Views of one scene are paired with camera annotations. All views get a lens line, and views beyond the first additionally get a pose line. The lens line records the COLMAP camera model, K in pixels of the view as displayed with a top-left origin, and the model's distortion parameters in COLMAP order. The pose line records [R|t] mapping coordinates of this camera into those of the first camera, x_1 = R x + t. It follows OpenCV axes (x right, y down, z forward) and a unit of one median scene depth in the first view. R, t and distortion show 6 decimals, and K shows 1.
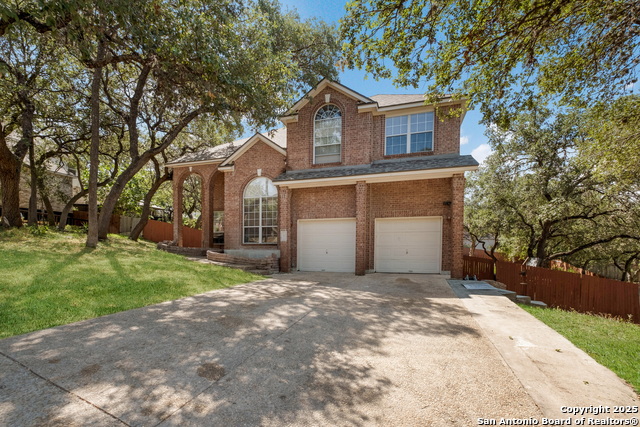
lens RADIAL K [[285.1, 0, 315.3], [0, 285.1, 244.4], [0, 0, 1]] dist [0.004204, -0.000269]
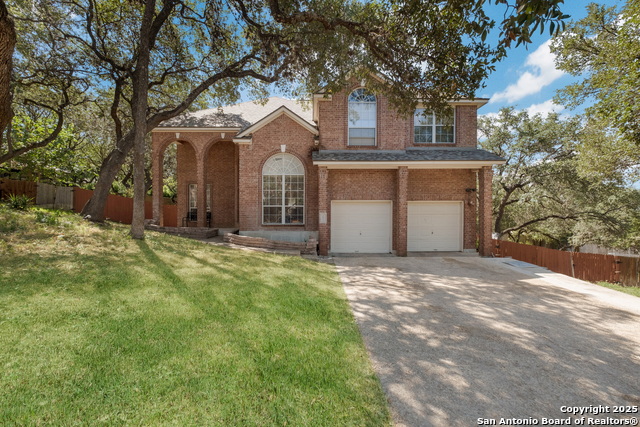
lens RADIAL K [[274.9, 0, 319.7], [0, 274.9, 212.6], [0, 0, 1]] dist [-0.004255, -0.002250]
pose [[0.951387, 0.002338, 0.307990, -0.427080], [-0.002140, 0.999997, -0.000980, -0.048499], [-0.307991, 0.000273, 0.951389, 0.123708]]
